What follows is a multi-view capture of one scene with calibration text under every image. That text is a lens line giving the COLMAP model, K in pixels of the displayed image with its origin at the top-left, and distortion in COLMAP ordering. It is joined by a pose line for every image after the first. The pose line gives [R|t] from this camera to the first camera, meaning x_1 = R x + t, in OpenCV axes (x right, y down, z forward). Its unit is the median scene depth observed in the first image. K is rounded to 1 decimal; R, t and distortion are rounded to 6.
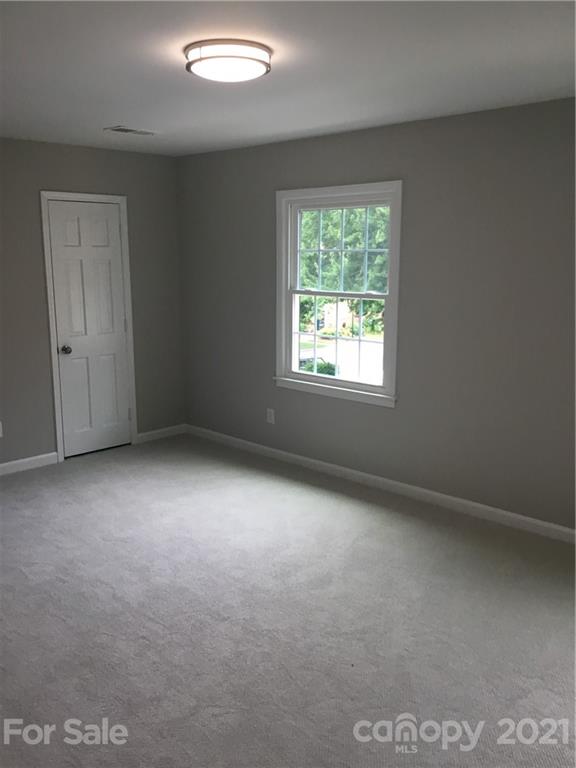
lens RADIAL K [[717.7, 0, 288.0], [0, 717.7, 384.0], [0, 0, 1]] dist [0.083814, -0.000112]
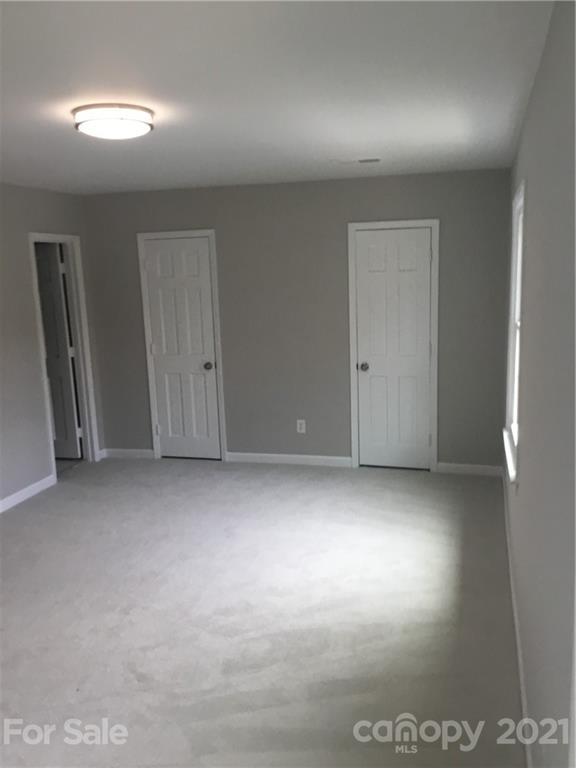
lens RADIAL K [[717.7, 0, 288.0], [0, 717.7, 384.0], [0, 0, 1]] dist [0.083814, -0.000112]
pose [[0.478664, 0.138111, -0.867067, 0.582525], [-0.141181, 0.986807, 0.079245, -0.092191], [0.866573, 0.084481, 0.491848, 0.380062]]
